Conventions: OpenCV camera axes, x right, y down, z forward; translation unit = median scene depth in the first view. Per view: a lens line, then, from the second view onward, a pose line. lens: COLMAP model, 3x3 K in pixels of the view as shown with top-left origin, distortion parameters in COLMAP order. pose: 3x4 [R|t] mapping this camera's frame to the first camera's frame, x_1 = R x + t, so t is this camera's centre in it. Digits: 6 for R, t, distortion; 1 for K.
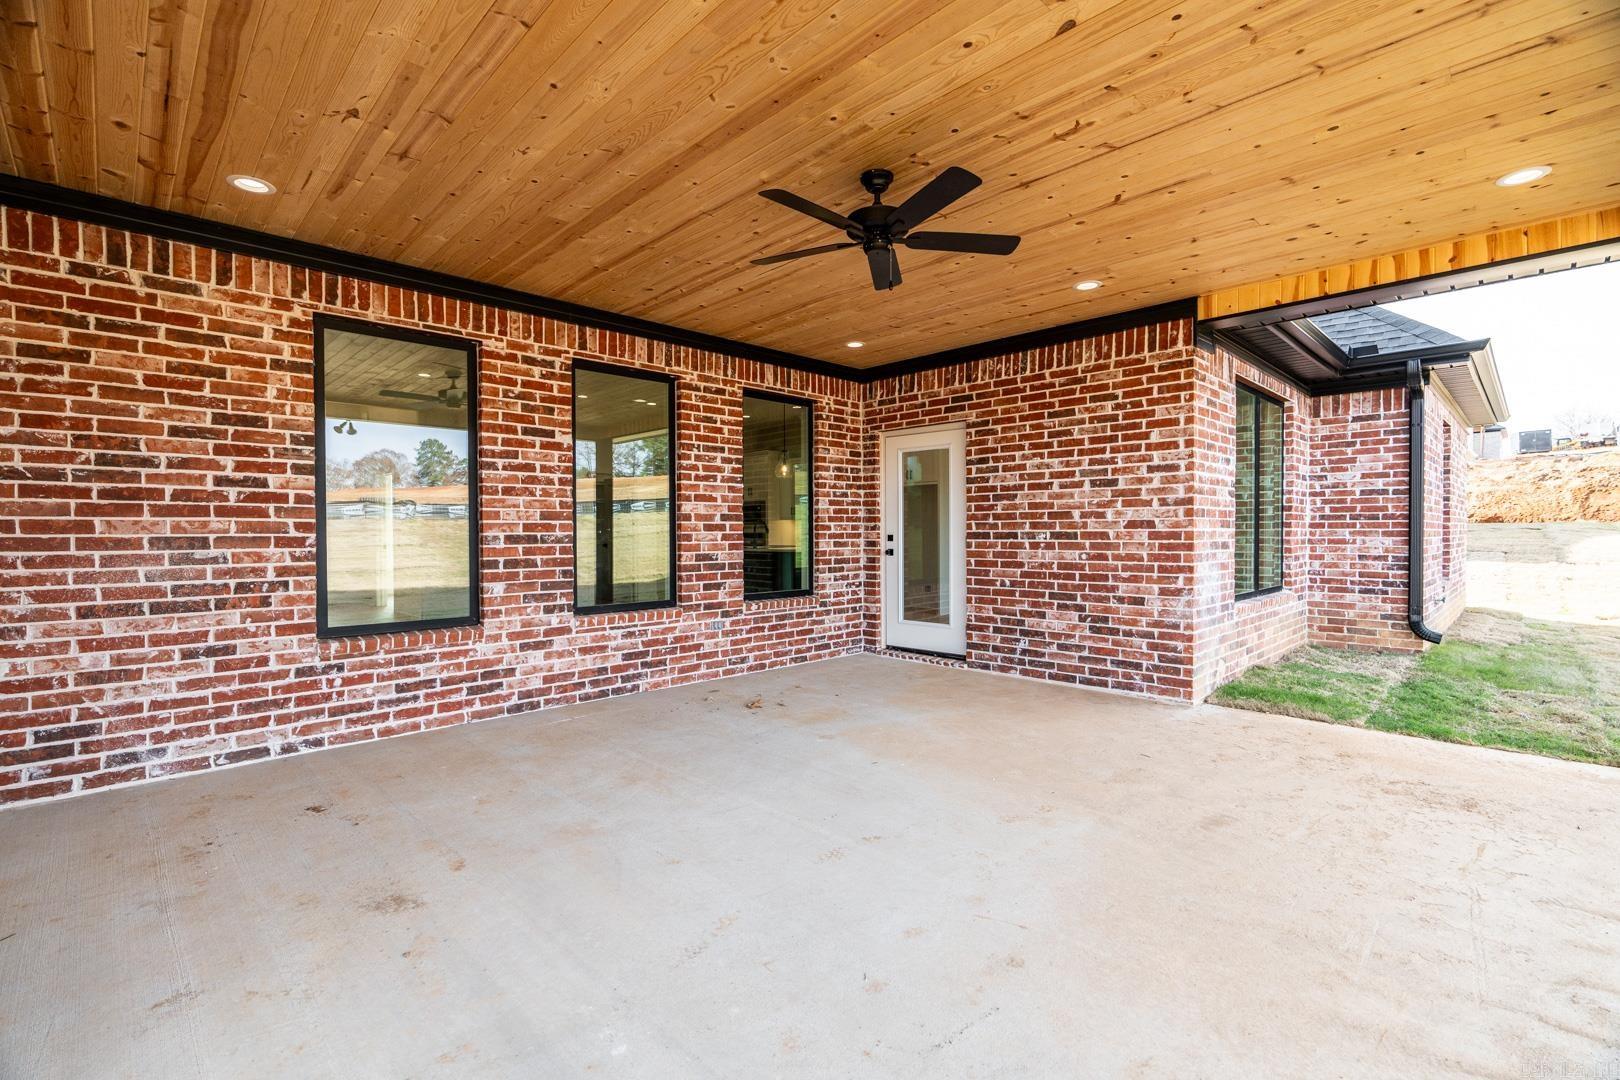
lens RADIAL K [[728.2, 0, 811.1], [0, 728.2, 537.0], [0, 0, 1]] dist [-0.003888, -0.000303]
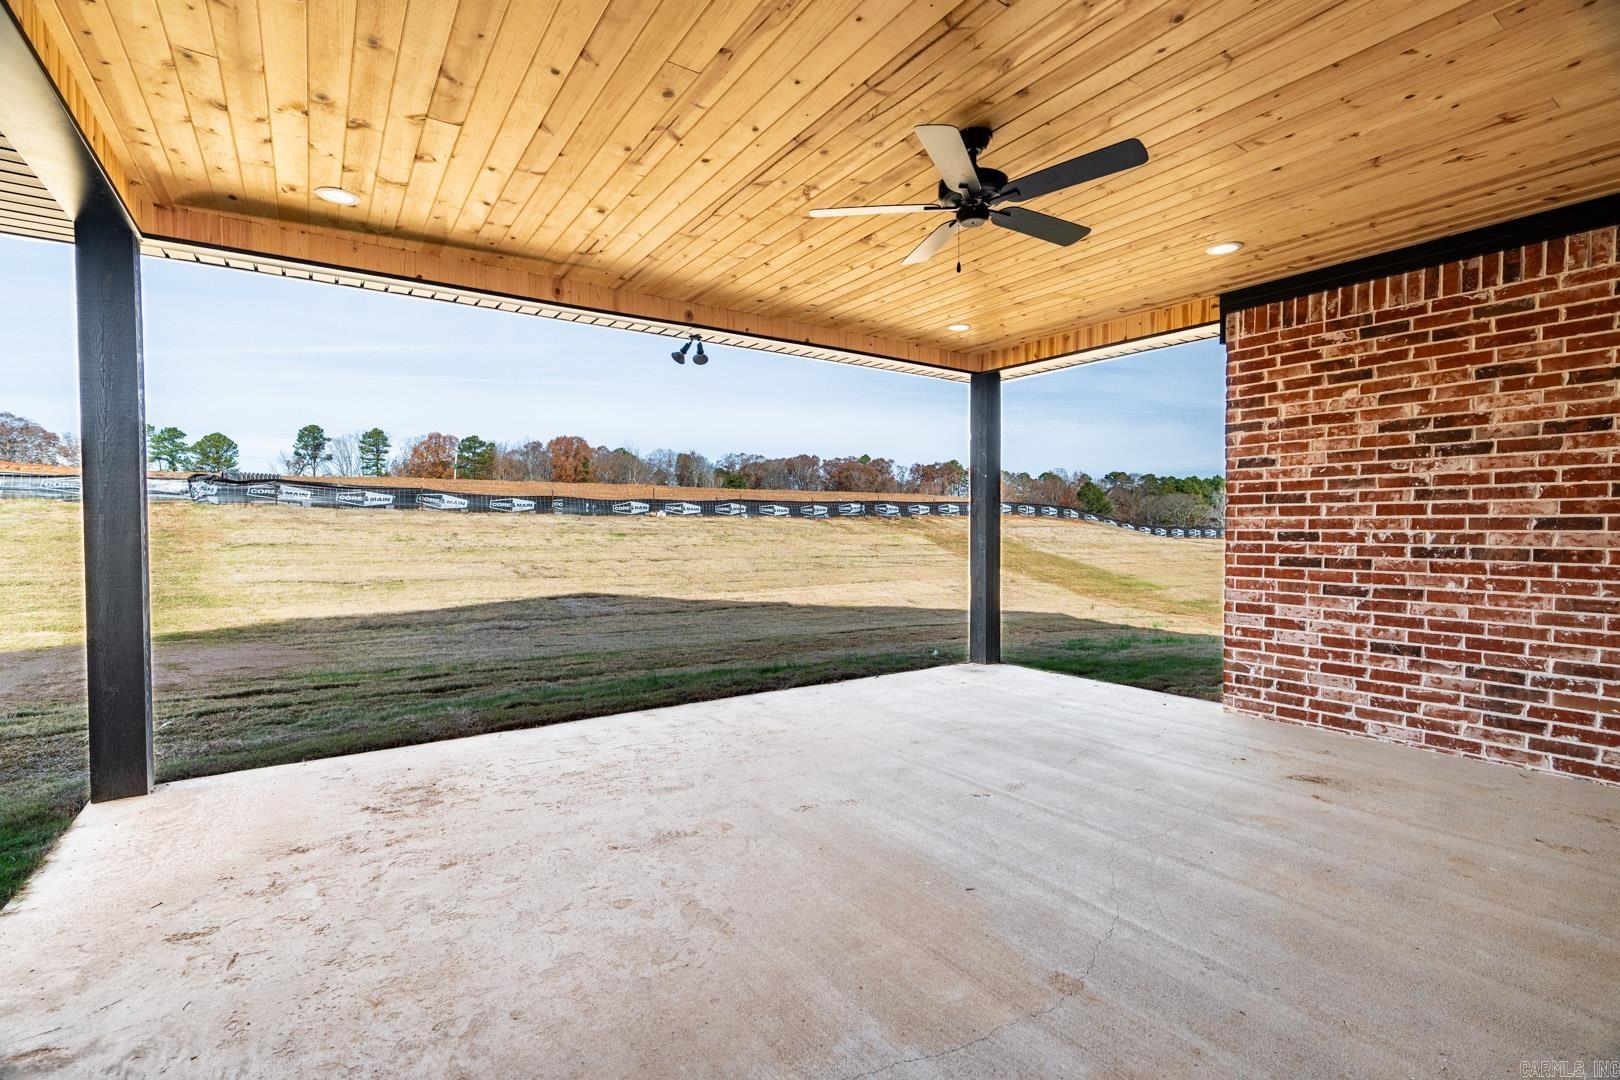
lens RADIAL K [[728.2, 0, 808.5], [0, 728.2, 538.0], [0, 0, 1]] dist [-0.003888, -0.000303]
pose [[-0.984584, 0.002935, 0.174886, 0.140959], [0.006284, 0.999807, 0.018598, -0.021246], [-0.174797, 0.019410, -0.984413, 2.018943]]
